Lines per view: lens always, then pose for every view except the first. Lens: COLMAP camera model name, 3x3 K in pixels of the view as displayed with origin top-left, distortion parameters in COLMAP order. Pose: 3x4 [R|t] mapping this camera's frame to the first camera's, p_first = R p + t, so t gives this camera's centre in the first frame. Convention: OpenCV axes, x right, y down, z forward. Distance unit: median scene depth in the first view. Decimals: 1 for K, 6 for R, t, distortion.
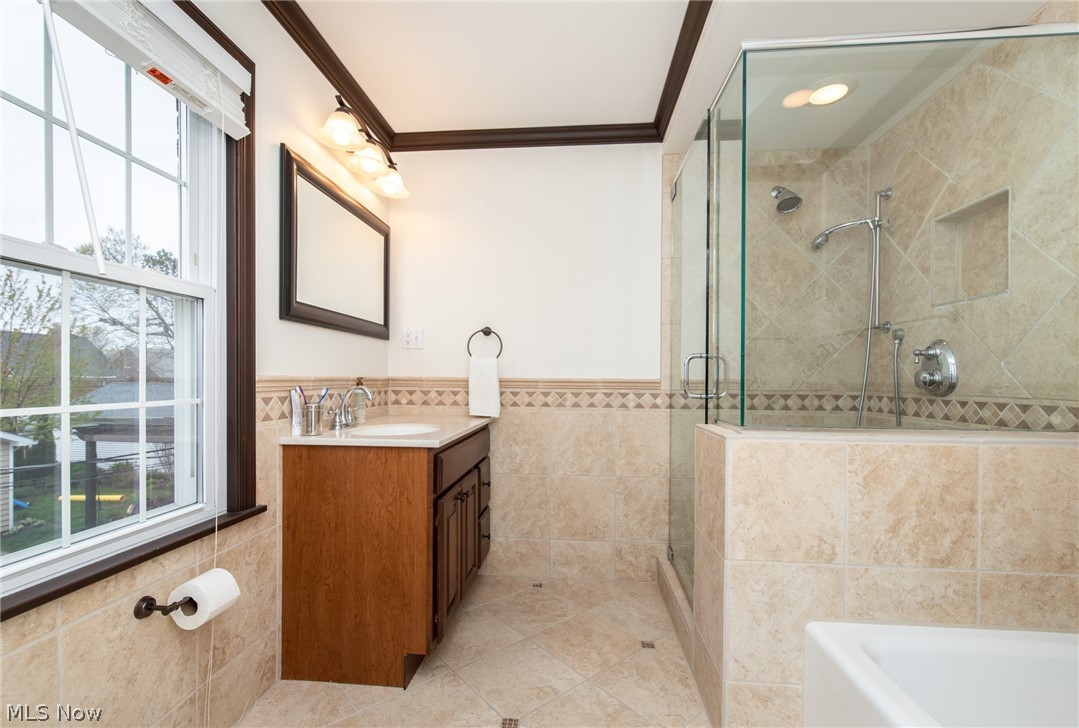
lens RADIAL K [[473.4, 0, 541.3], [0, 473.4, 382.6], [0, 0, 1]] dist [-0.000120, 0.000049]
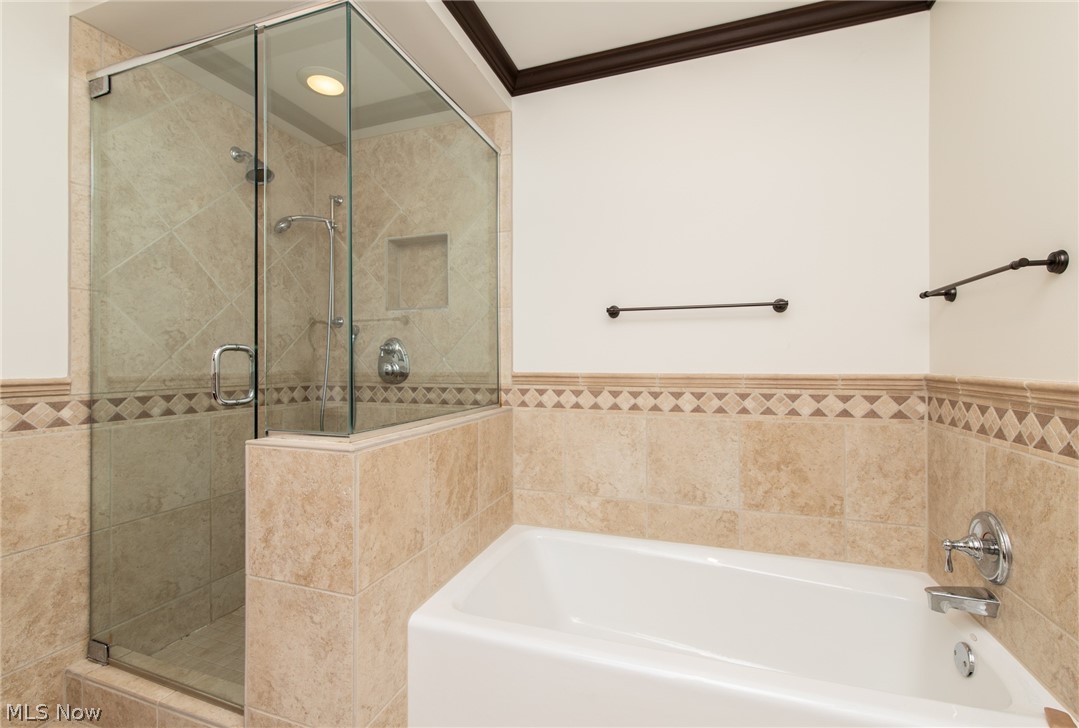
lens RADIAL K [[465.4, 0, 539.9], [0, 465.4, 361.2], [0, 0, 1]] dist [-0.001224, -0.000218]
pose [[0.251986, -0.006437, 0.967710, -0.227778], [0.013949, 0.999898, 0.003019, -0.028306], [-0.967630, 0.012738, 0.252050, 0.329807]]
